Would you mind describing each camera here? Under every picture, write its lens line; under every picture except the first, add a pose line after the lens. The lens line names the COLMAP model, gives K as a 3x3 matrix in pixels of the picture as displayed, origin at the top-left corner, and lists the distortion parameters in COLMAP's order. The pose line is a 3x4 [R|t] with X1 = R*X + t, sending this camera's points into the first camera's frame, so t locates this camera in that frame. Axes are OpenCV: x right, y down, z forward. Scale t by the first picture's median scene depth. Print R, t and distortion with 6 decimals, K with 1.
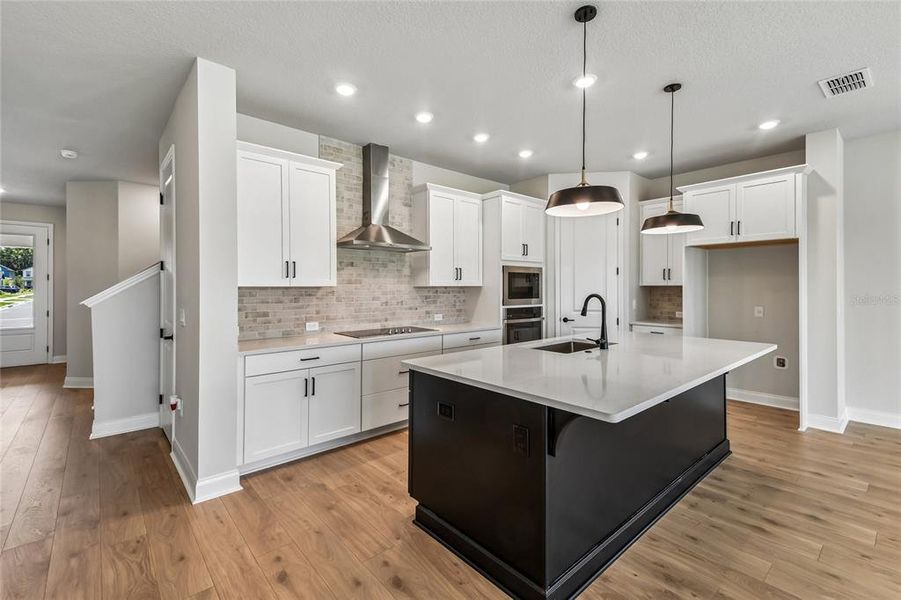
lens RADIAL K [[395.1, 0, 448.9], [0, 395.1, 286.1], [0, 0, 1]] dist [0.056880, -0.023671]
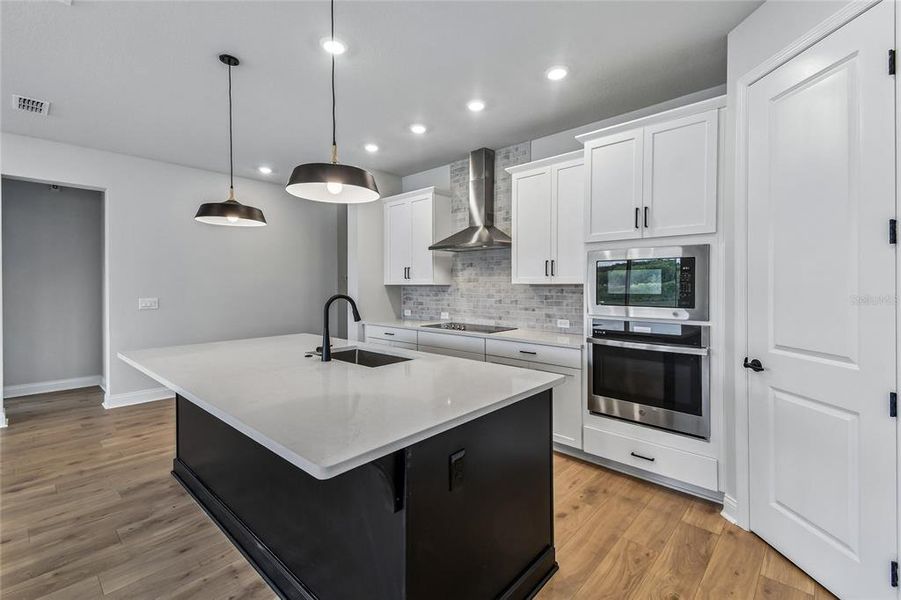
lens RADIAL K [[395.1, 0, 448.9], [0, 395.1, 286.1], [0, 0, 1]] dist [0.056880, -0.023671]
pose [[0.107842, 0.003704, -0.994161, 0.870461], [0.003255, 0.999986, 0.004079, 0.000613], [0.994163, -0.003675, 0.107828, 0.819075]]
